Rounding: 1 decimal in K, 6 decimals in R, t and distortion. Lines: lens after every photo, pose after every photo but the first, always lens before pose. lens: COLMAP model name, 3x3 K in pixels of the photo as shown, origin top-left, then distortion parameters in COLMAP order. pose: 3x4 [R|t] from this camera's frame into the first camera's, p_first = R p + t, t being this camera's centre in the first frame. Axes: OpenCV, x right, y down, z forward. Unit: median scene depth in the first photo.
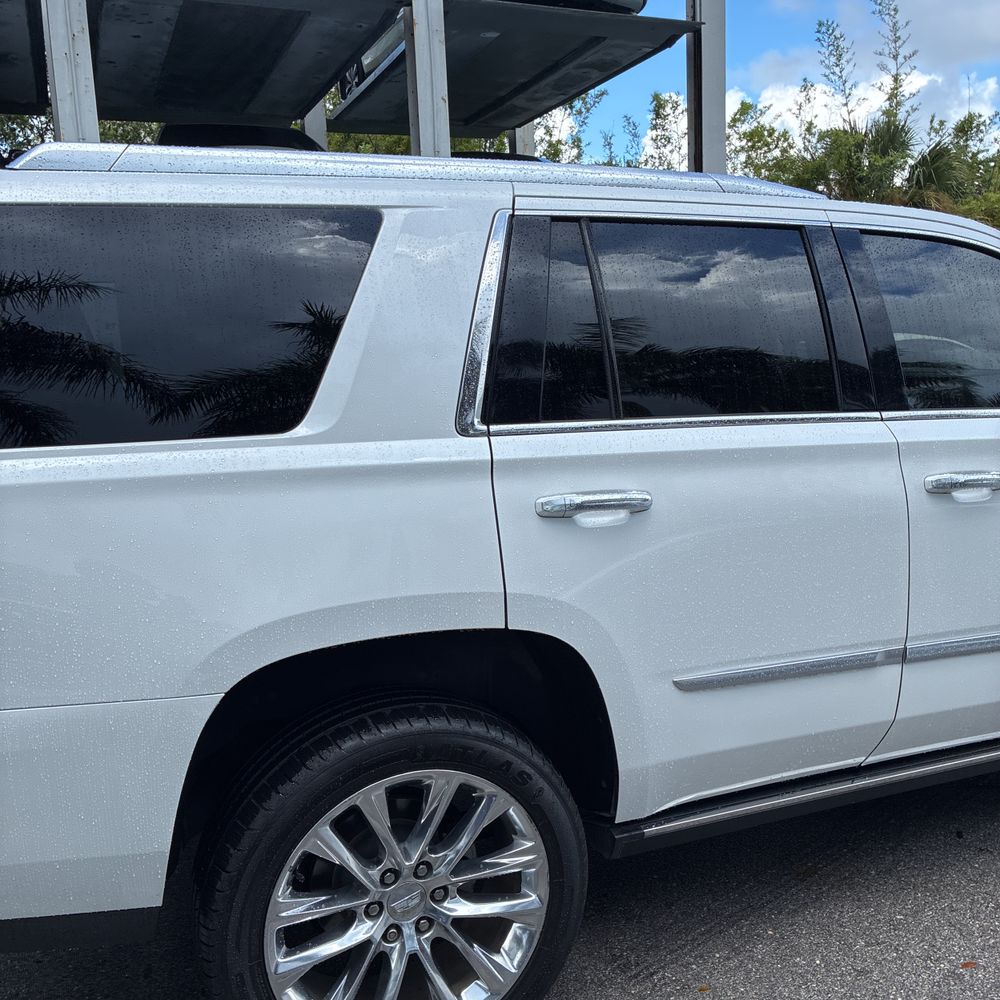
lens RADIAL K [[1020.1, 0, 495.6], [0, 1020.1, 523.5], [0, 0, 1]] dist [0.008362, -0.001492]
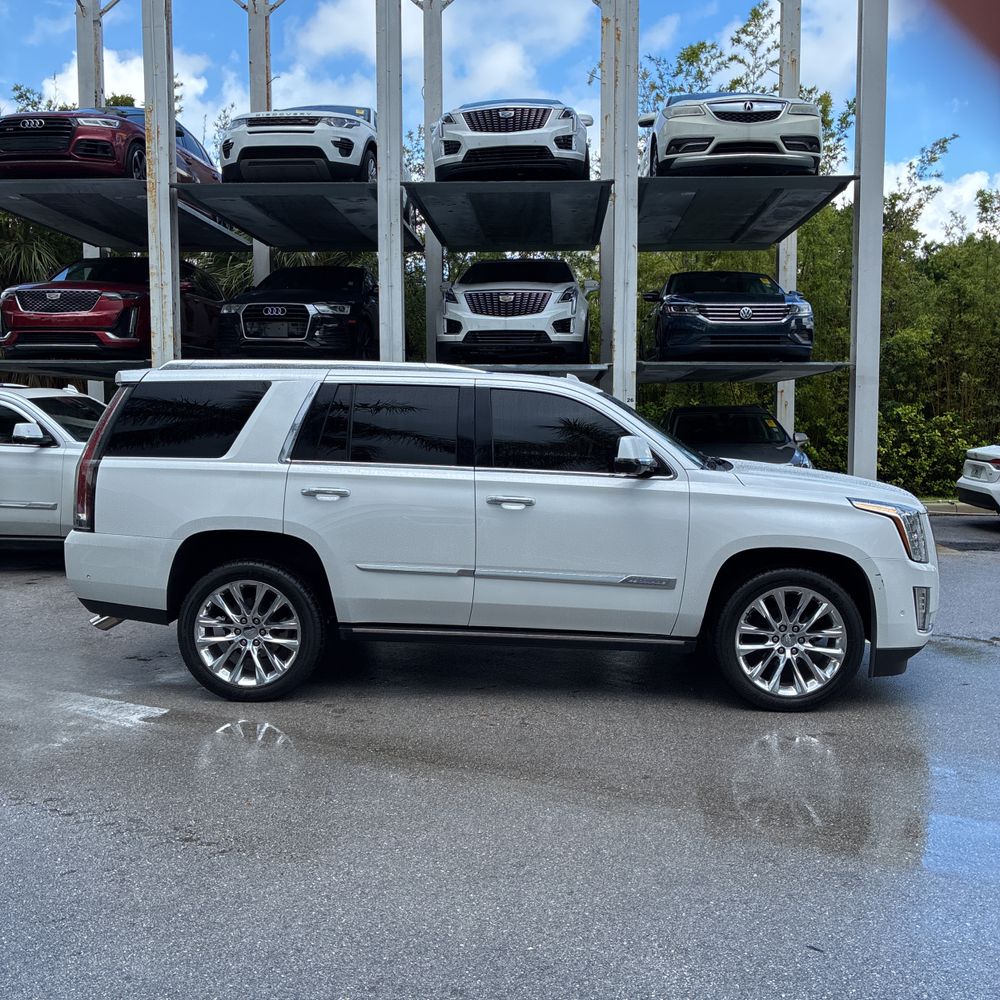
lens RADIAL K [[1012.6, 0, 505.7], [0, 1012.6, 496.8], [0, 0, 1]] dist [0.012947, 0.000634]
pose [[0.902486, 0.071727, -0.424705, 1.545753], [-0.106160, 0.992660, -0.057940, 0.090336], [0.417431, 0.097377, 0.903476, -1.116332]]
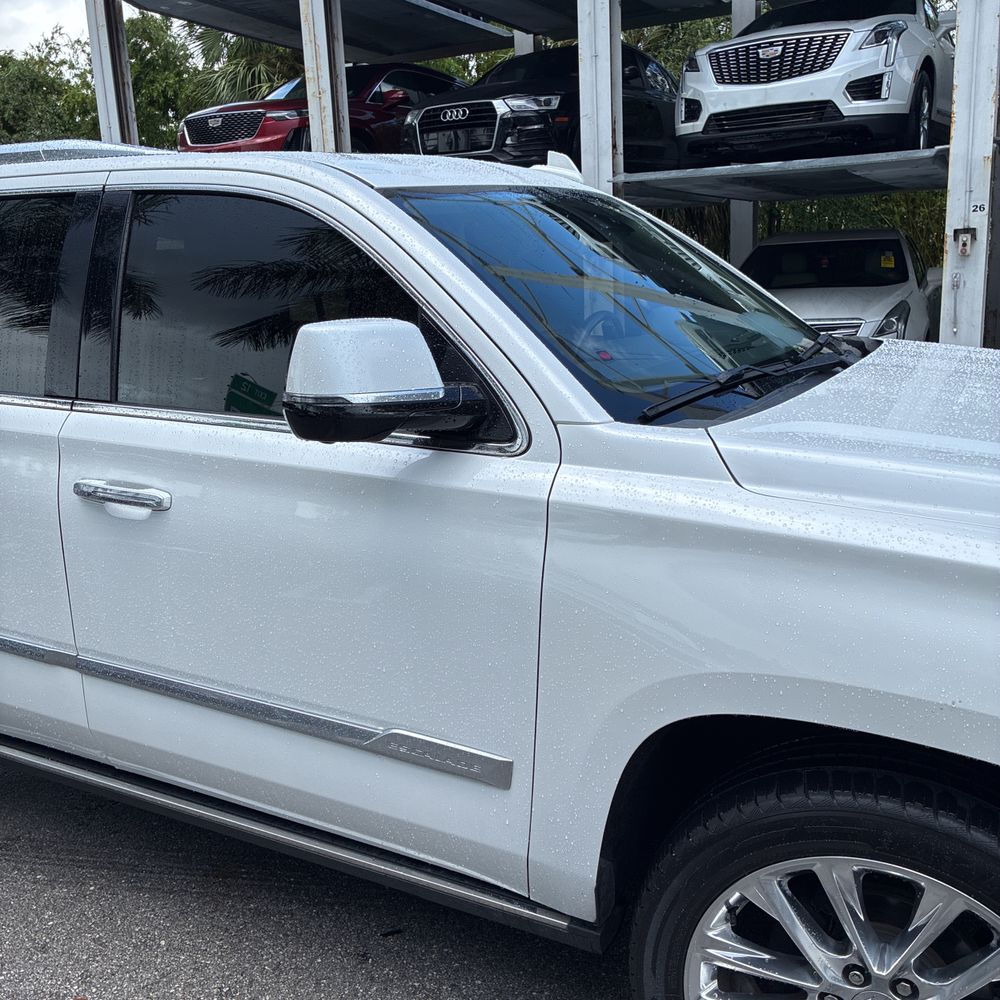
lens RADIAL K [[1023.3, 0, 501.7], [0, 1023.3, 493.5], [0, 0, 1]] dist [0.017468, 0.013694]
pose [[0.631297, 0.179901, -0.754387, 1.460139], [-0.109013, 0.983650, 0.143348, -0.222245], [0.767841, -0.008257, 0.640587, 0.766998]]
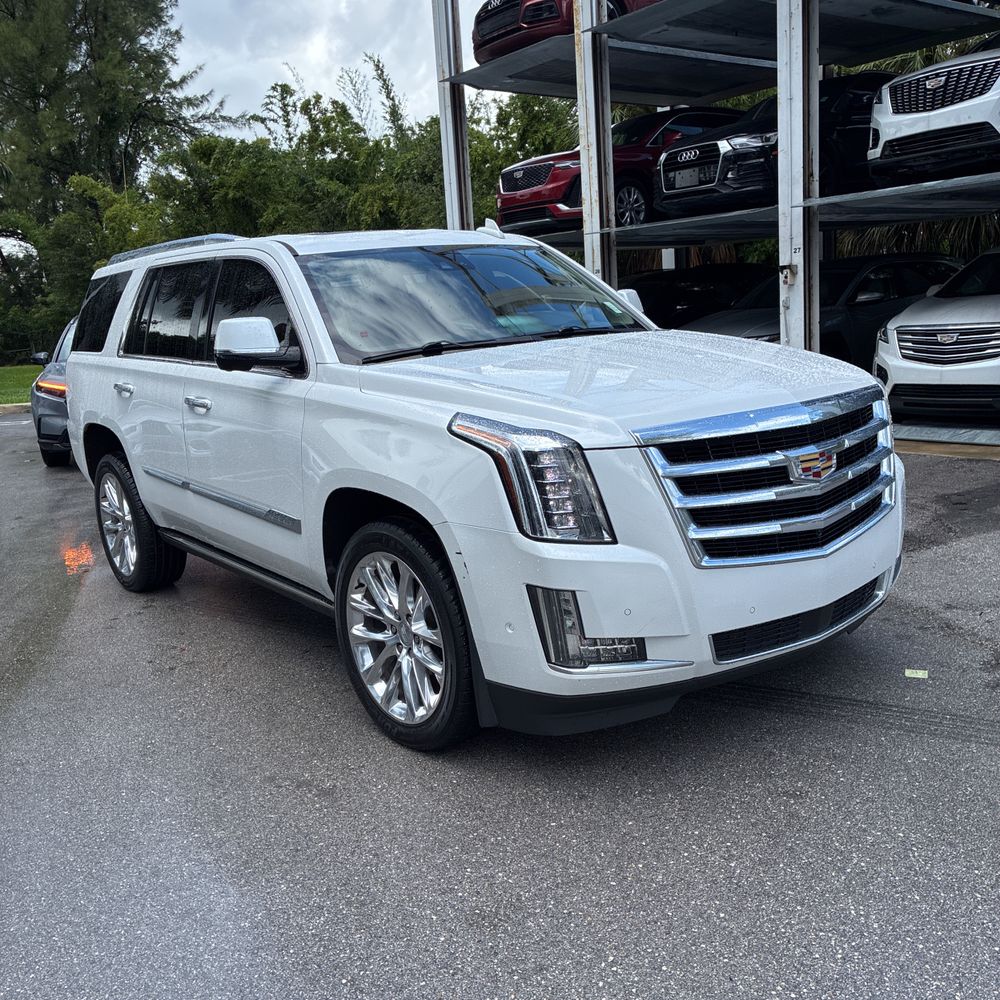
lens RADIAL K [[1006.5, 0, 500.0], [0, 1006.5, 500.0], [0, 0, 1]] dist [0.023197, 0.008658]
pose [[0.263786, 0.203212, -0.942933, 2.608026], [-0.101756, 0.977964, 0.182295, -0.283557], [0.959199, 0.047862, 0.278652, 1.133663]]
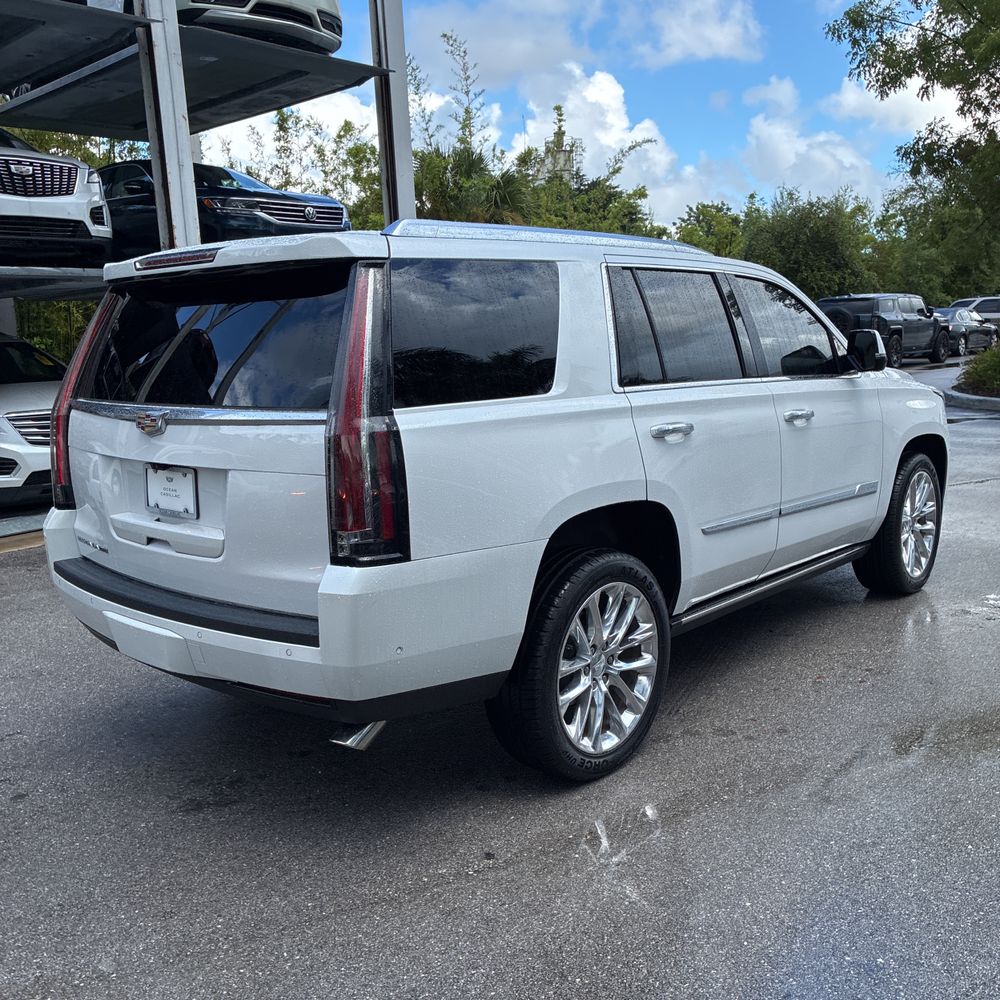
lens RADIAL K [[996.5, 0, 498.1], [0, 996.5, 506.4], [0, 0, 1]] dist [0.087804, -0.120635]
pose [[0.905896, -0.072938, 0.417172, -0.866625], [0.076880, 0.997013, 0.007370, 0.073473], [-0.416463, 0.025396, 0.908798, -0.439402]]
